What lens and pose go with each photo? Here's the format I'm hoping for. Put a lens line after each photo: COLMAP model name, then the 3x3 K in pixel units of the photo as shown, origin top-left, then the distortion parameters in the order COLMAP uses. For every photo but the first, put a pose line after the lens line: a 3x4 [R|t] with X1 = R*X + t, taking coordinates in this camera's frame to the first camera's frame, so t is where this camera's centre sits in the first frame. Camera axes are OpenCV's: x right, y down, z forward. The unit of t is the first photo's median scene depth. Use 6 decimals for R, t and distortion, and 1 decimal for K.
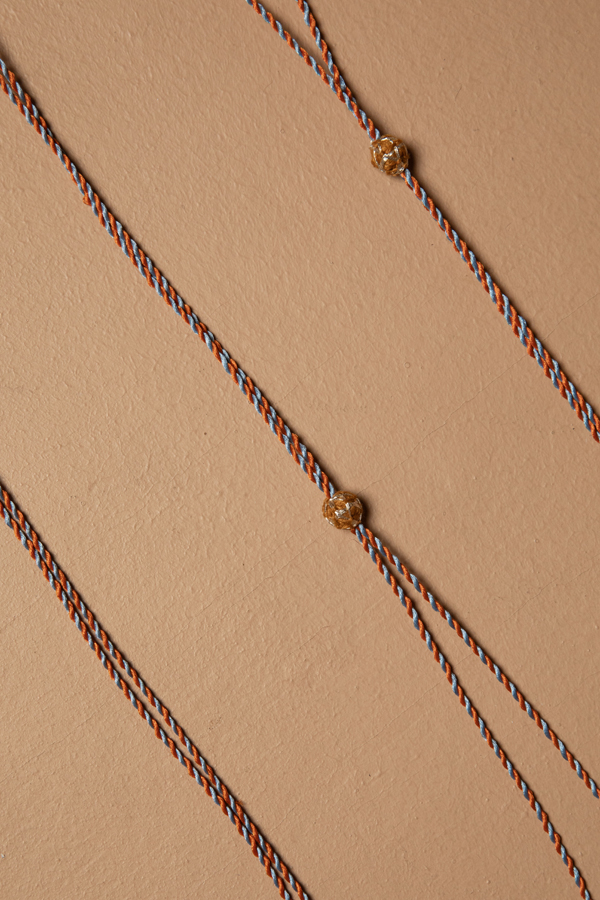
lens RADIAL K [[2479.4, 0, 302.5], [0, 2479.4, 454.5], [0, 0, 1]] dist [0.079080, 0.000000]
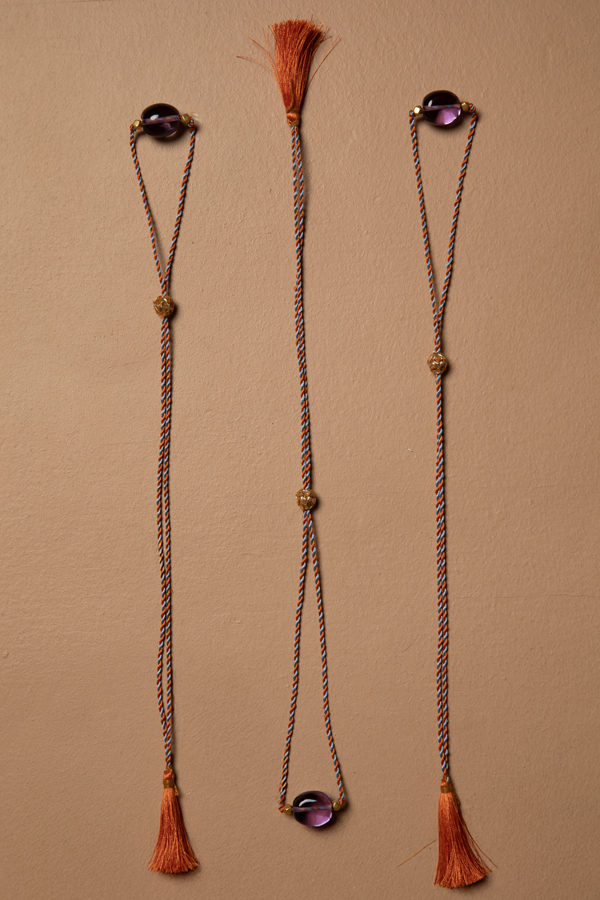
lens RADIAL K [[2479.4, 0, 300.3], [0, 2479.4, 451.5], [0, 0, 1]] dist [0.079080, 0.000000]
pose [[0.800479, 0.592151, -0.092682, 0.166416], [-0.595392, 0.803379, -0.009466, 0.014154], [0.068854, 0.062760, 0.995651, -0.887007]]
